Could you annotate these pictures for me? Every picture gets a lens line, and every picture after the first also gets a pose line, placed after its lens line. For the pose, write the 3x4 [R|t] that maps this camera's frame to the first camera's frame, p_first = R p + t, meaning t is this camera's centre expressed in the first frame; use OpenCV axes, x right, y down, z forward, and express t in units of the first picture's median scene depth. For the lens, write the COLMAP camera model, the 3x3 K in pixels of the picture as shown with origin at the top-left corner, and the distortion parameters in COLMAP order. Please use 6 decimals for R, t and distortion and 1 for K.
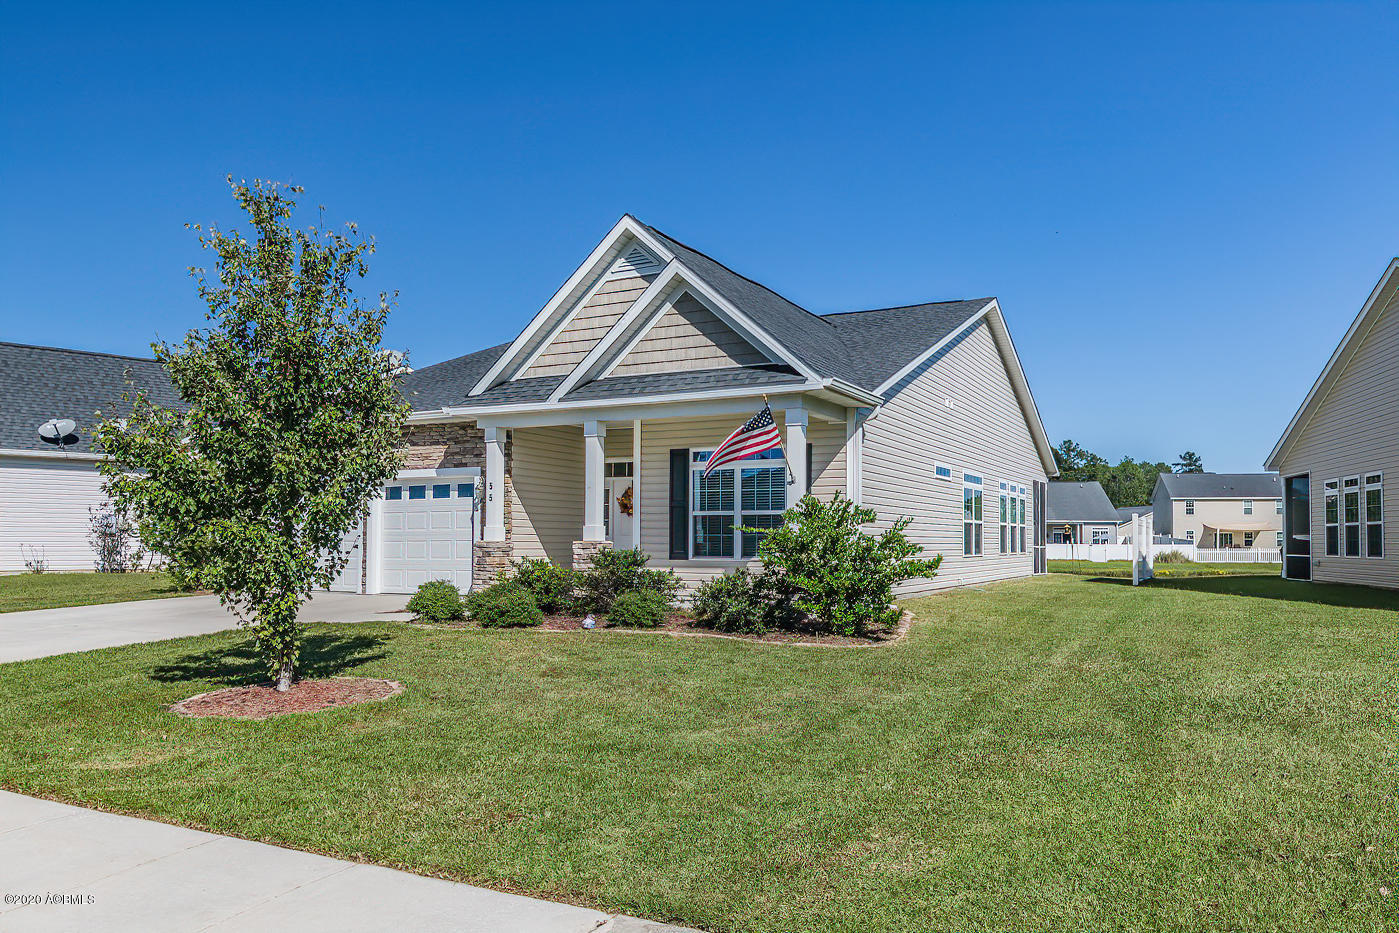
lens RADIAL K [[965.4, 0, 704.3], [0, 965.4, 476.0], [0, 0, 1]] dist [-0.024873, -0.000349]
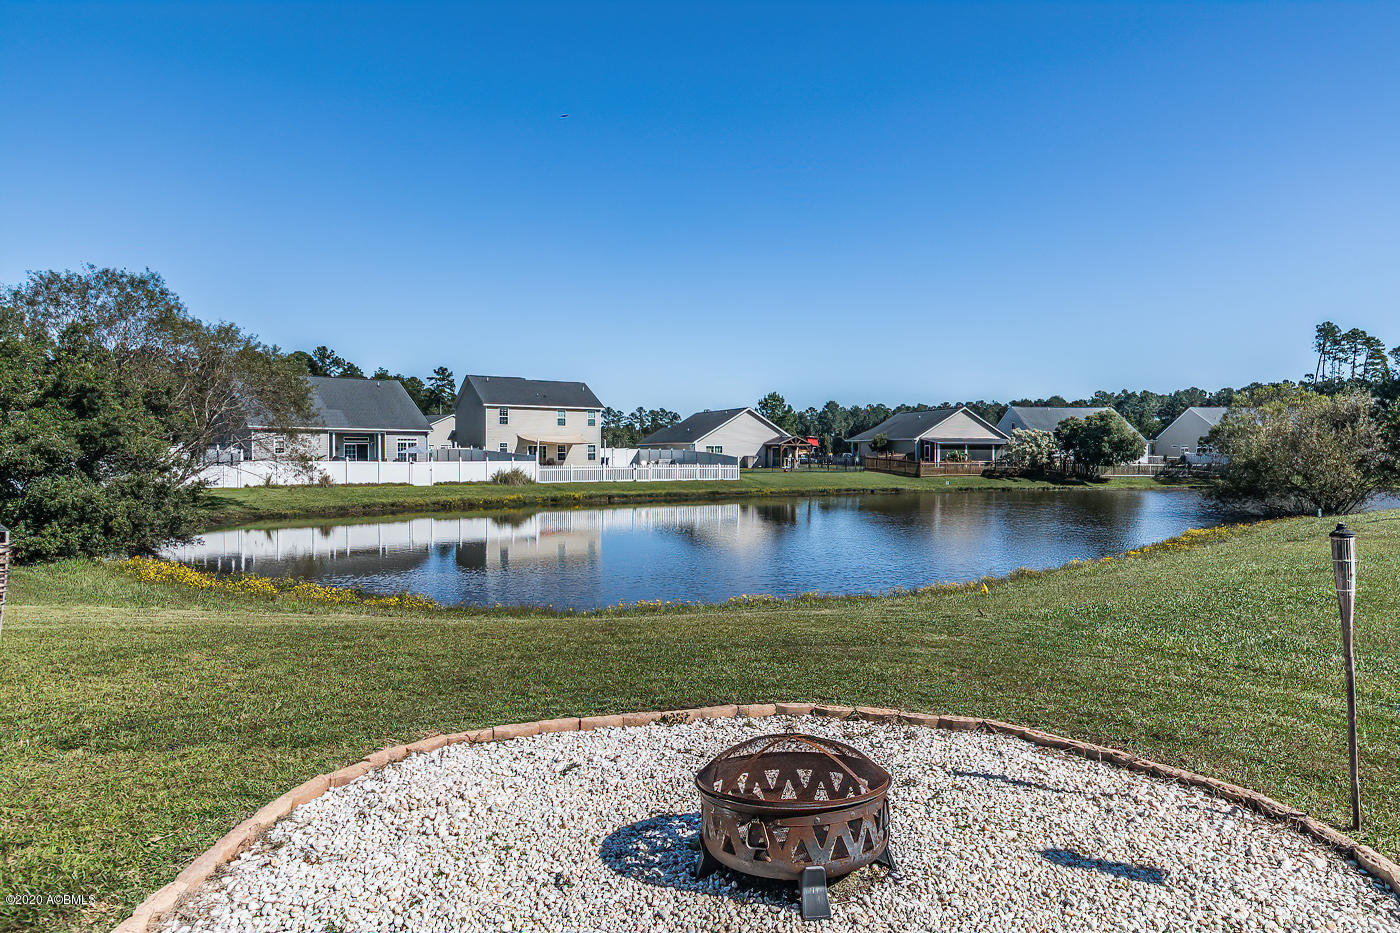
lens RADIAL K [[887.3, 0, 706.2], [0, 887.3, 458.3], [0, 0, 1]] dist [0.056619, 0.001043]
pose [[0.711021, -0.008358, 0.703121, 0.076546], [-0.044568, 0.997383, 0.056925, 0.017339], [-0.701757, -0.071811, 0.708788, 0.310352]]
